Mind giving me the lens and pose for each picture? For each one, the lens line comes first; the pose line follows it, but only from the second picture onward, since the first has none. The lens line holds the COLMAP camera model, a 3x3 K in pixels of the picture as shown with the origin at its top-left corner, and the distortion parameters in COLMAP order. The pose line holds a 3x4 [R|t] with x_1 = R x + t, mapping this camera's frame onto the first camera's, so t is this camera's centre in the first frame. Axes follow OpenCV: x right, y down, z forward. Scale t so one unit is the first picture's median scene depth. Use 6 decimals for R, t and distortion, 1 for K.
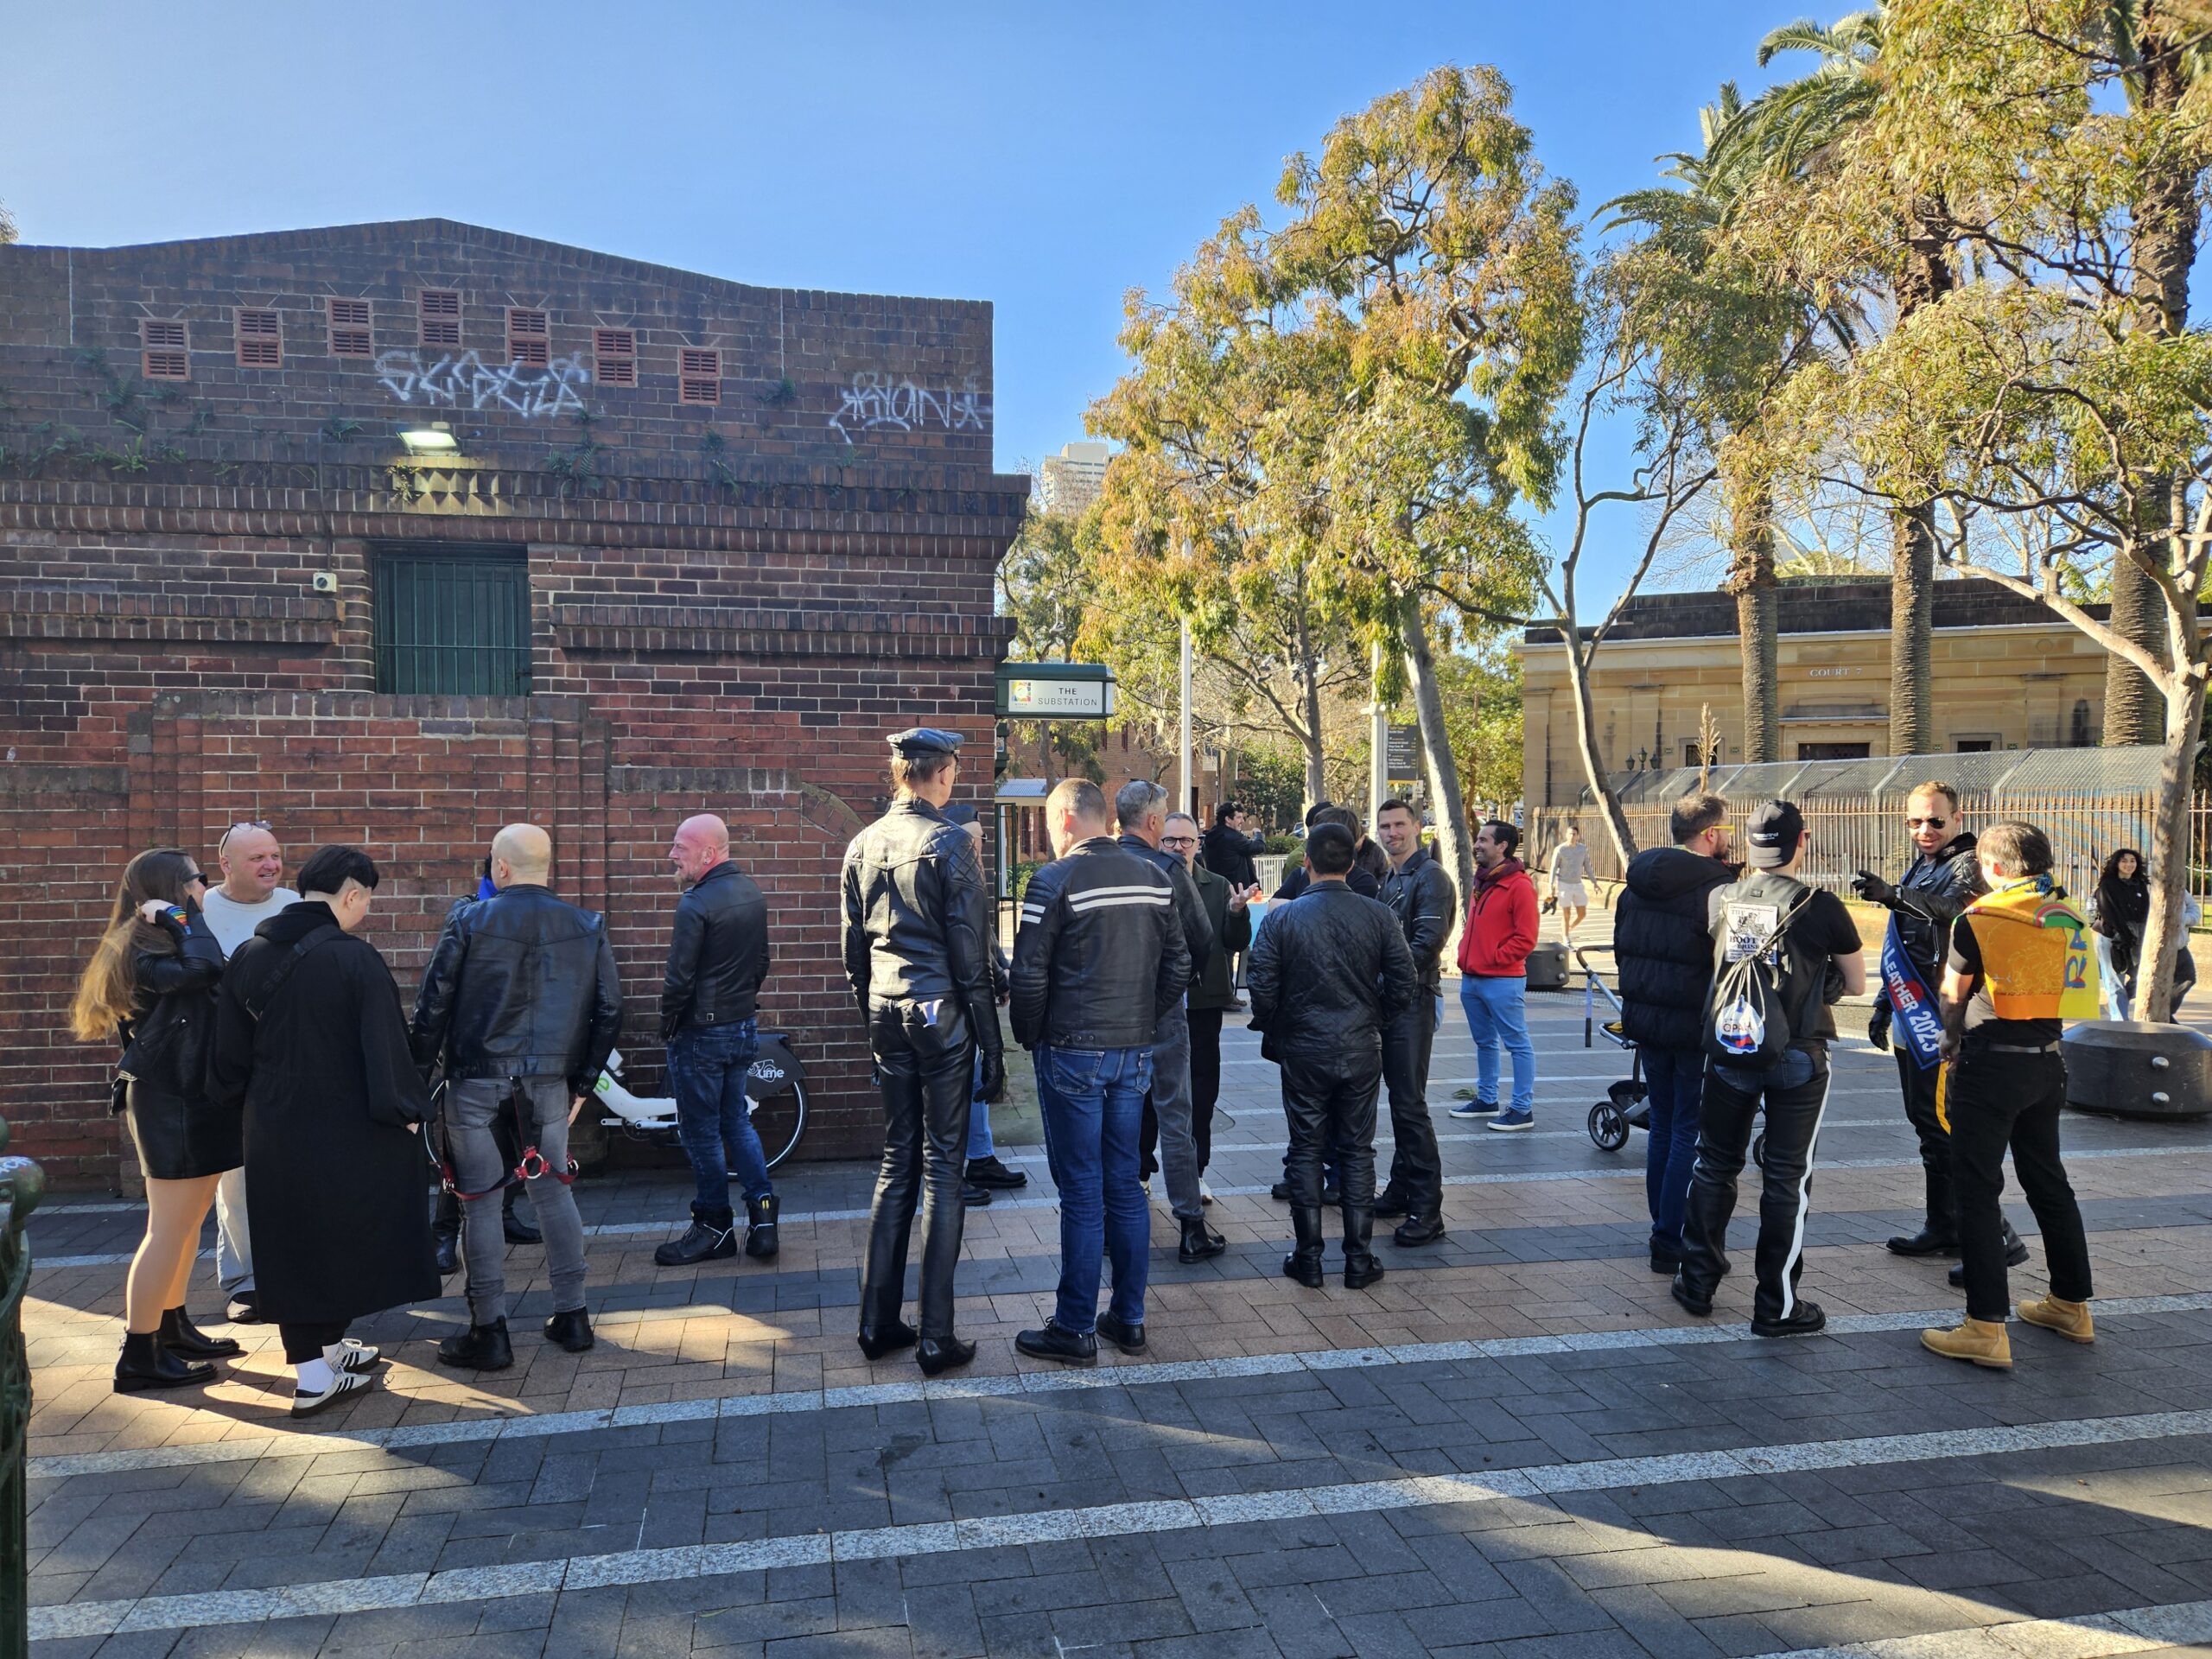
lens RADIAL K [[1481.2, 0, 1119.1], [0, 1481.2, 848.7], [0, 0, 1]] dist [0.033832, -0.028356]
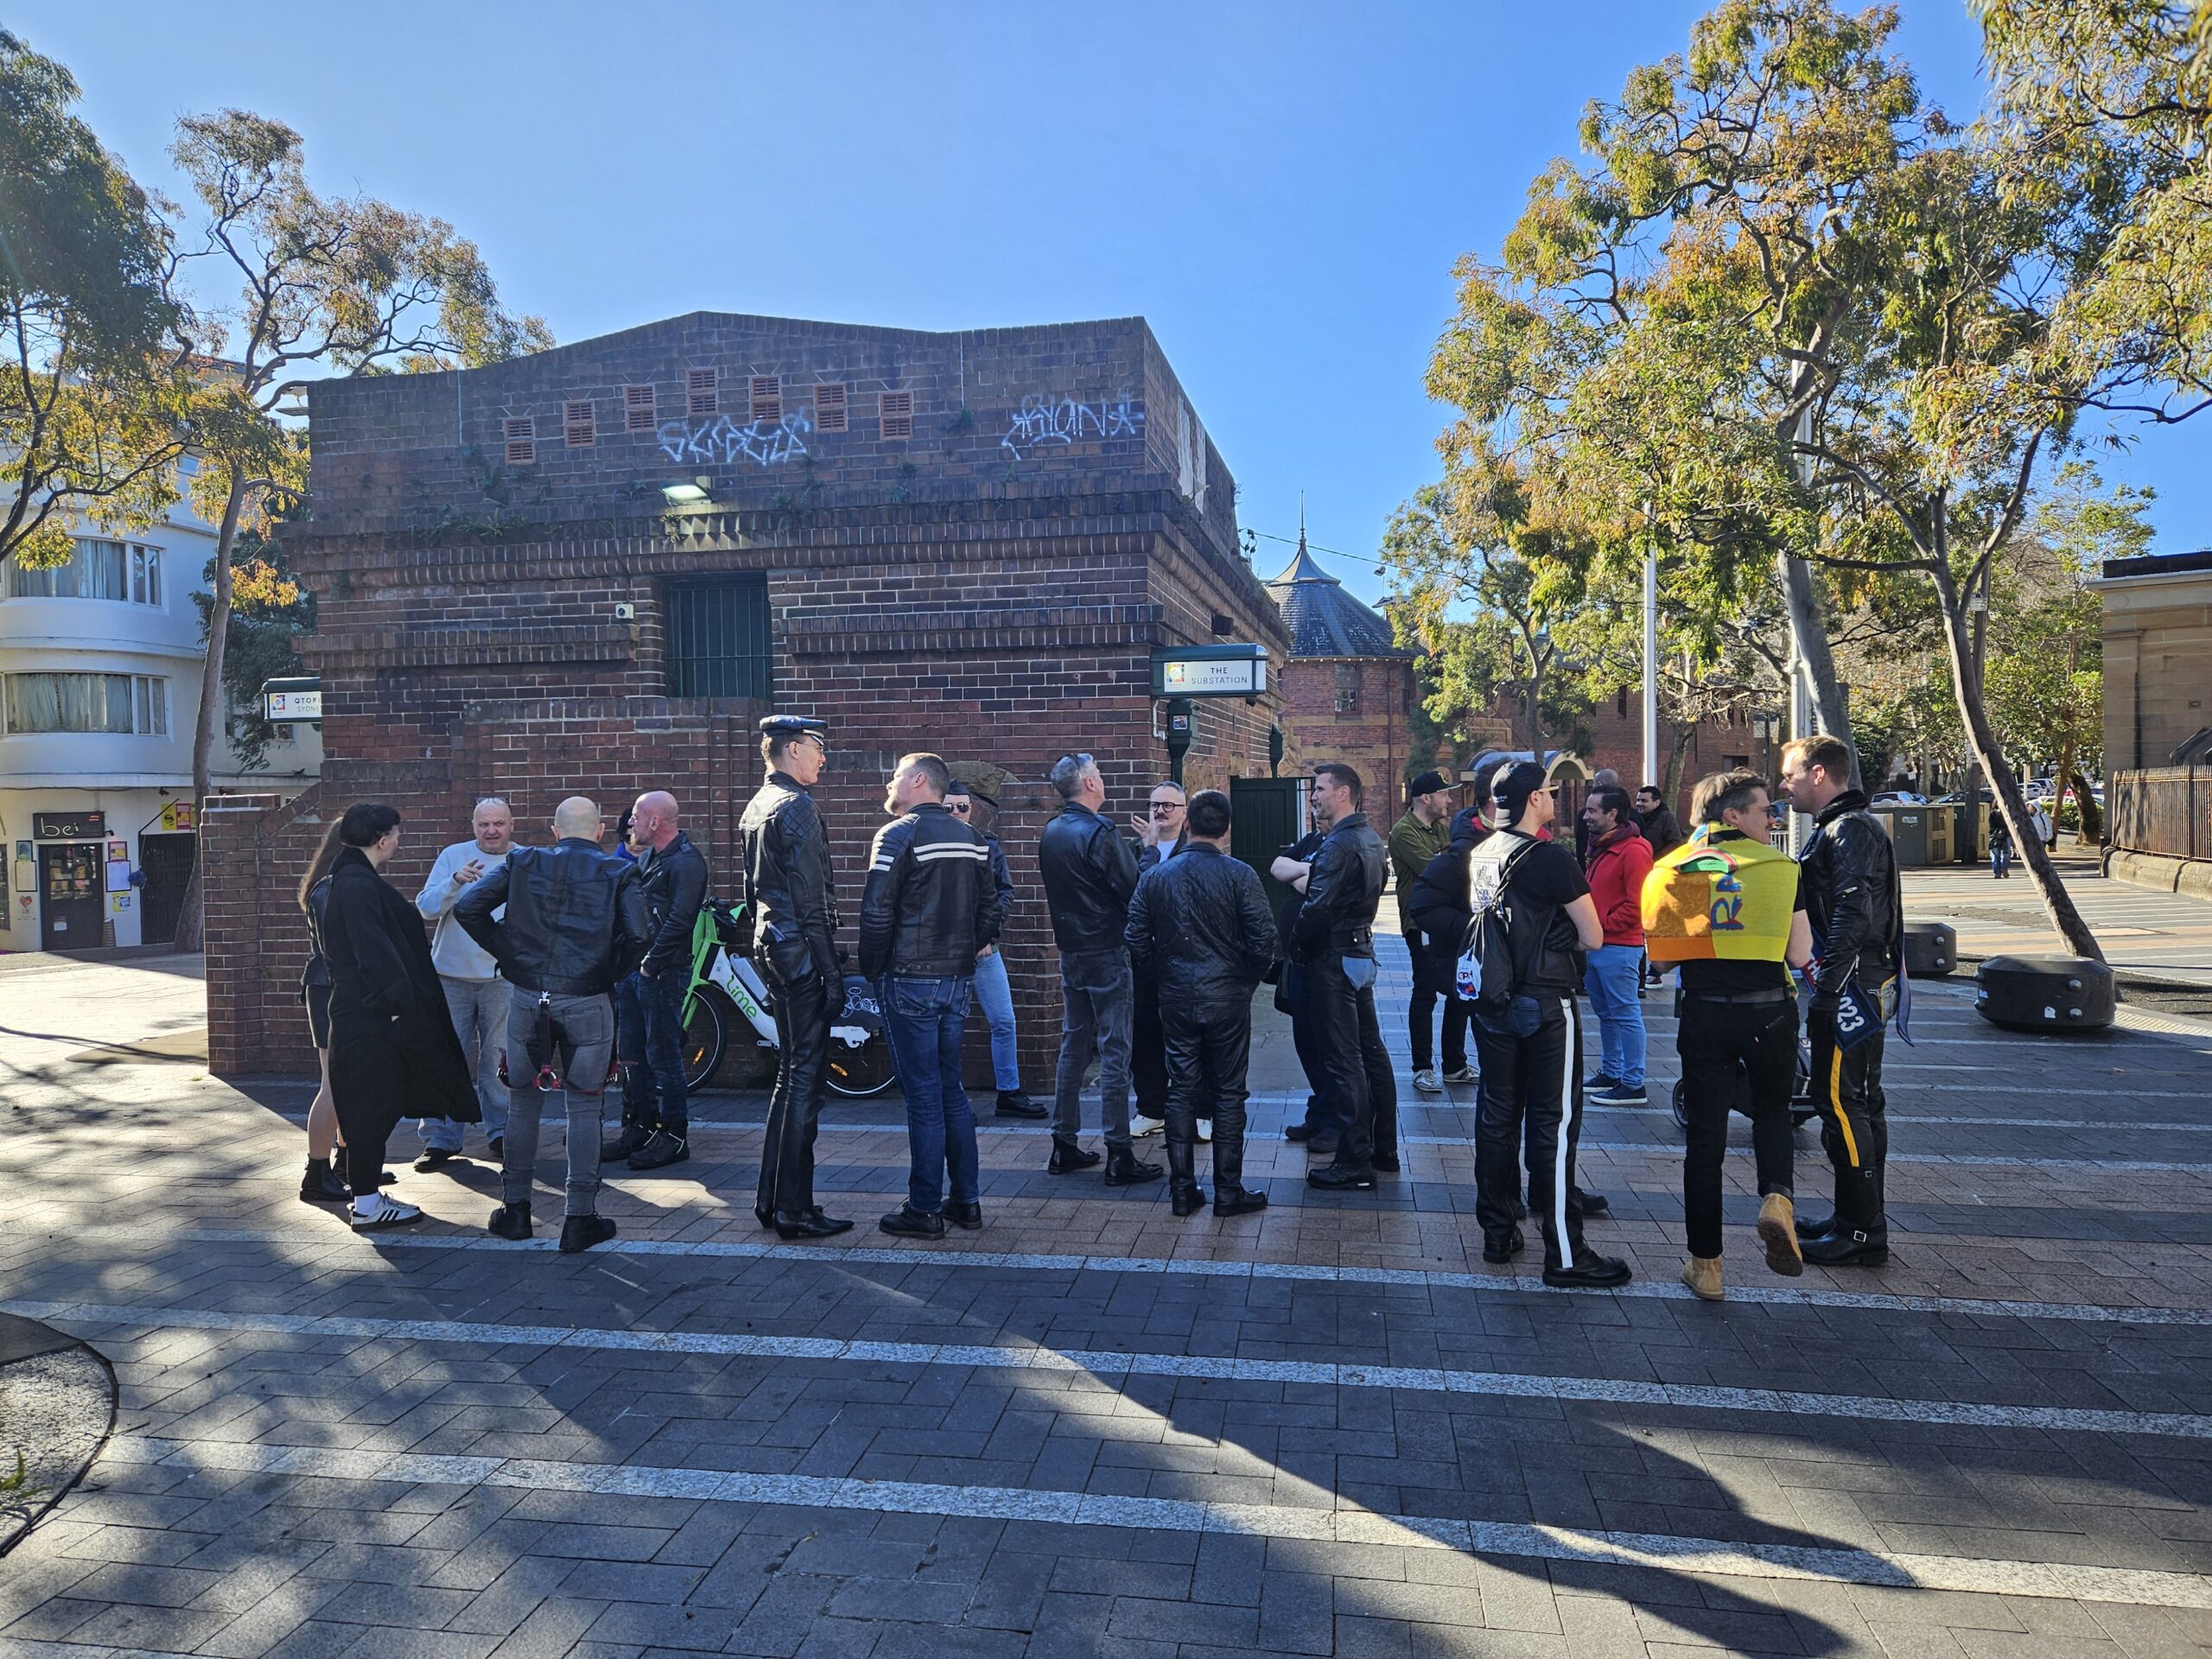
lens RADIAL K [[1481.2, 0, 1103.3], [0, 1481.2, 820.8], [0, 0, 1]] dist [0.033832, -0.028356]
pose [[0.932497, -0.008033, -0.361088, 0.296600], [0.005328, 0.999950, -0.008486, 0.011059], [0.361138, 0.005990, 0.932493, -0.024249]]
